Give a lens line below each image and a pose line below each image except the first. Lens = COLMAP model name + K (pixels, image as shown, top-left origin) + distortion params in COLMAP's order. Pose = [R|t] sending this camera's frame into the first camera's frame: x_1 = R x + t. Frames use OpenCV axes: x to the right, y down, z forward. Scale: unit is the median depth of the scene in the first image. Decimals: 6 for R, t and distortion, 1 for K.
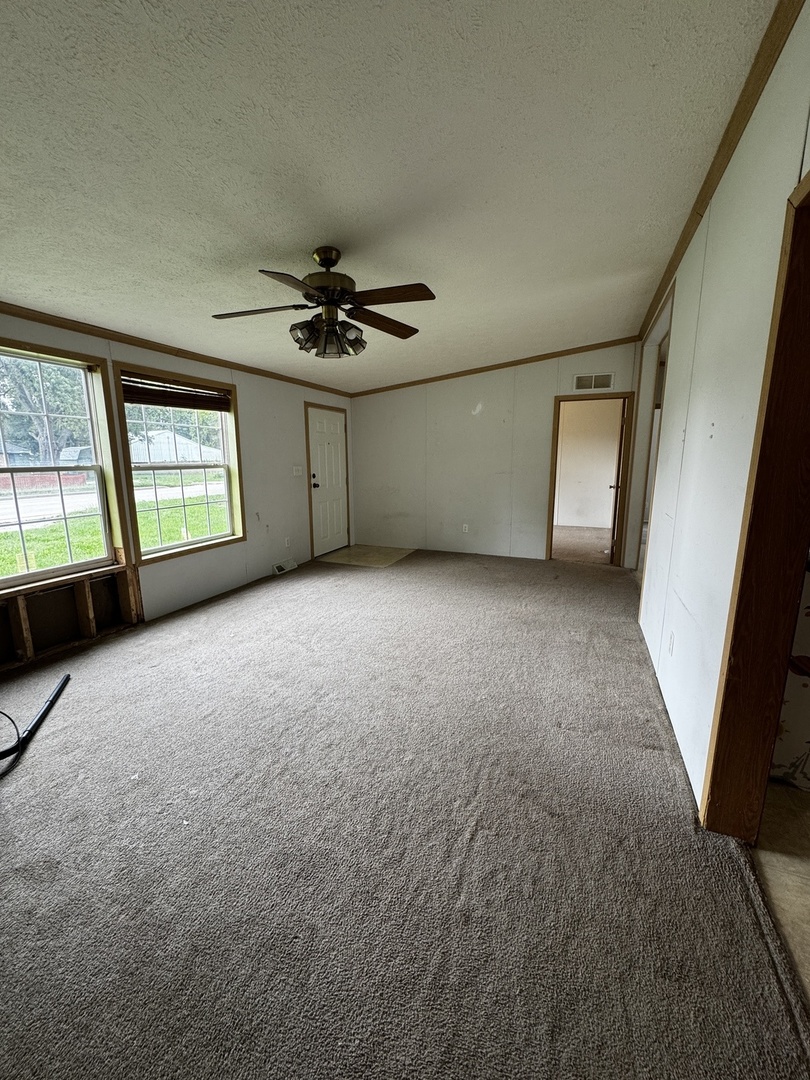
lens RADIAL K [[430.8, 0, 398.2], [0, 430.8, 534.6], [0, 0, 1]] dist [-0.003993, 0.000526]
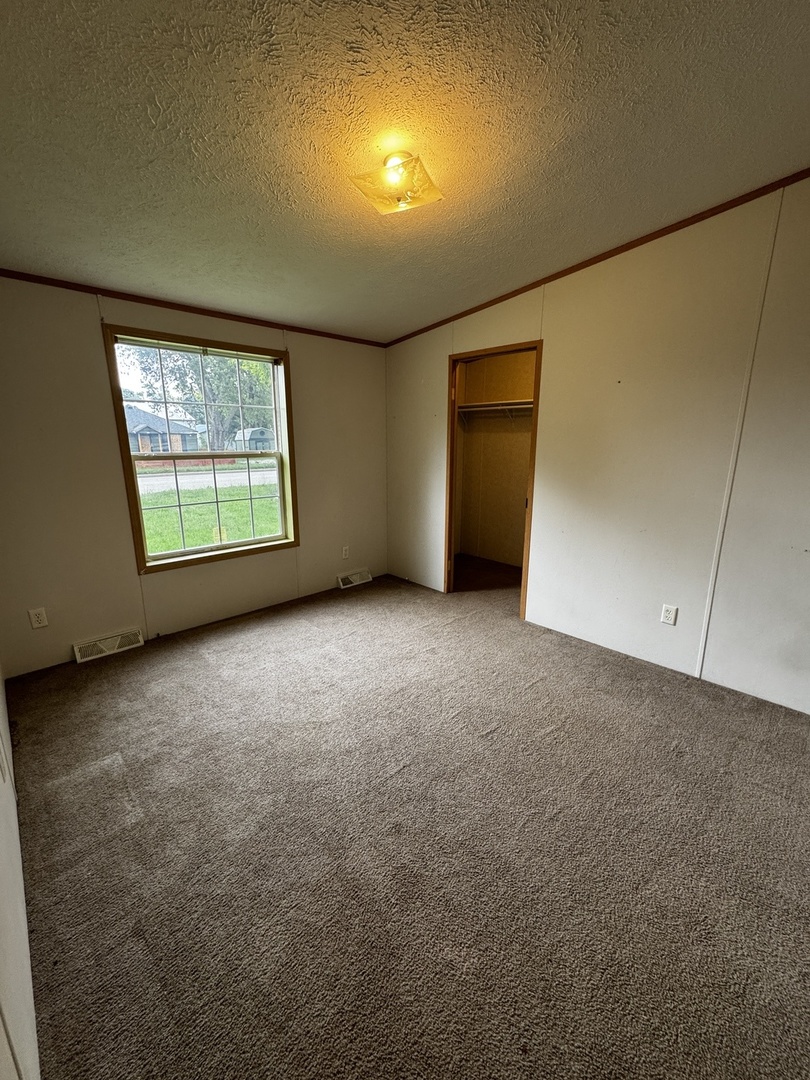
lens RADIAL K [[430.8, 0, 401.9], [0, 430.8, 550.7], [0, 0, 1]] dist [-0.003993, 0.000526]
pose [[0.914945, 0.093791, -0.392528, 0.193045], [-0.067818, 0.994521, 0.079555, -0.071549], [0.397839, -0.046168, 0.916293, 0.412824]]
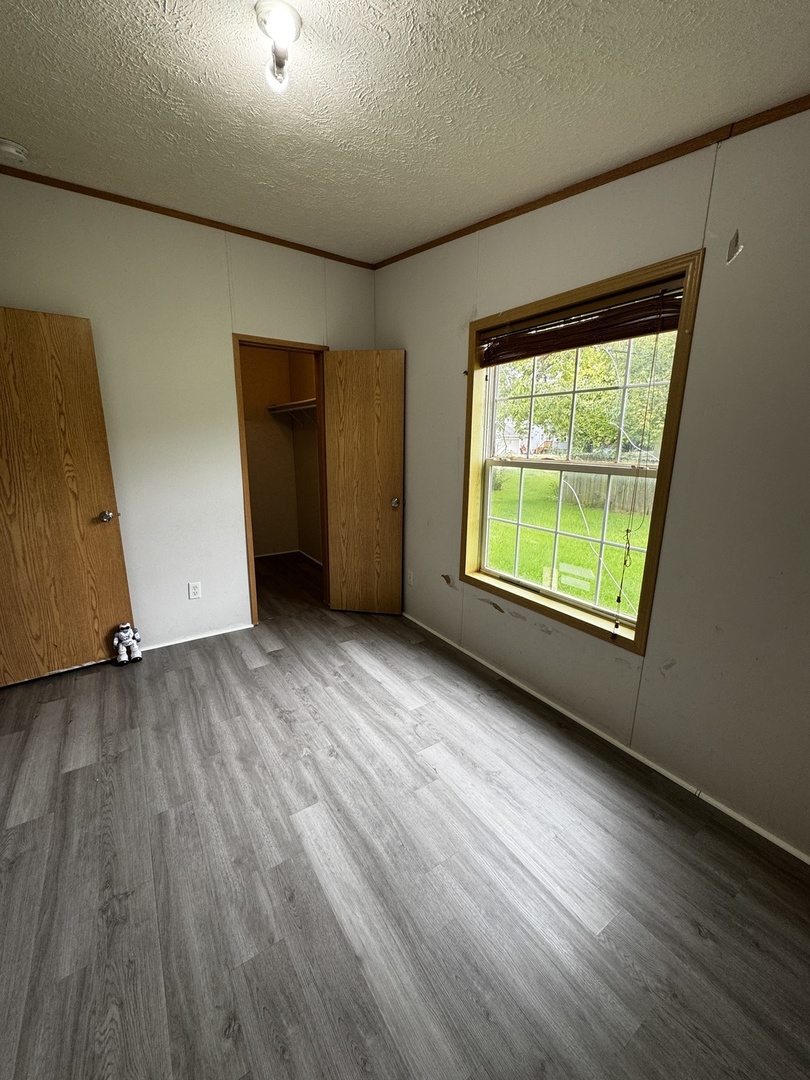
lens RADIAL K [[430.8, 0, 405.0], [0, 430.8, 542.6], [0, 0, 1]] dist [-0.003993, 0.000526]
pose [[-0.555964, 0.192127, -0.808697, 0.108131], [-0.156205, 0.931436, 0.328675, -0.240204], [0.816397, 0.309054, -0.487834, 1.261653]]
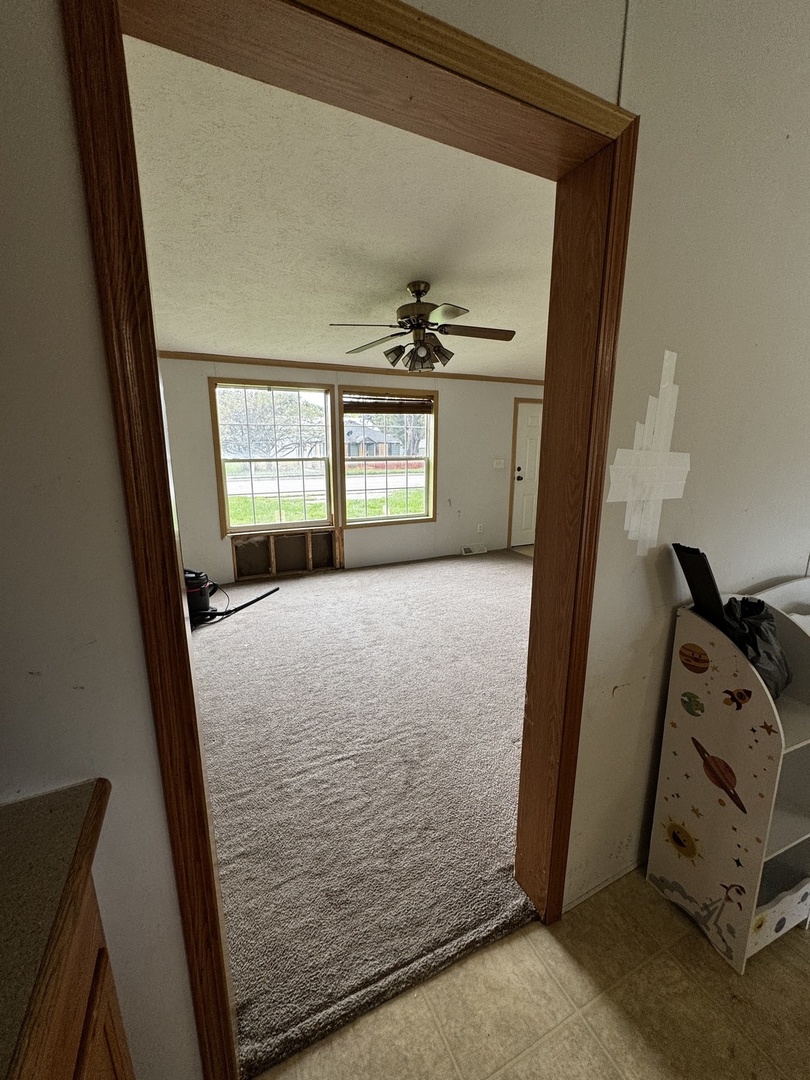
lens RADIAL K [[430.8, 0, 405.9], [0, 430.8, 531.1], [0, 0, 1]] dist [-0.003993, 0.000526]
pose [[0.746505, 0.130453, -0.652467, 0.466389], [-0.118187, 0.990996, 0.062918, -0.032025], [0.654800, 0.030144, 0.755201, 0.061294]]
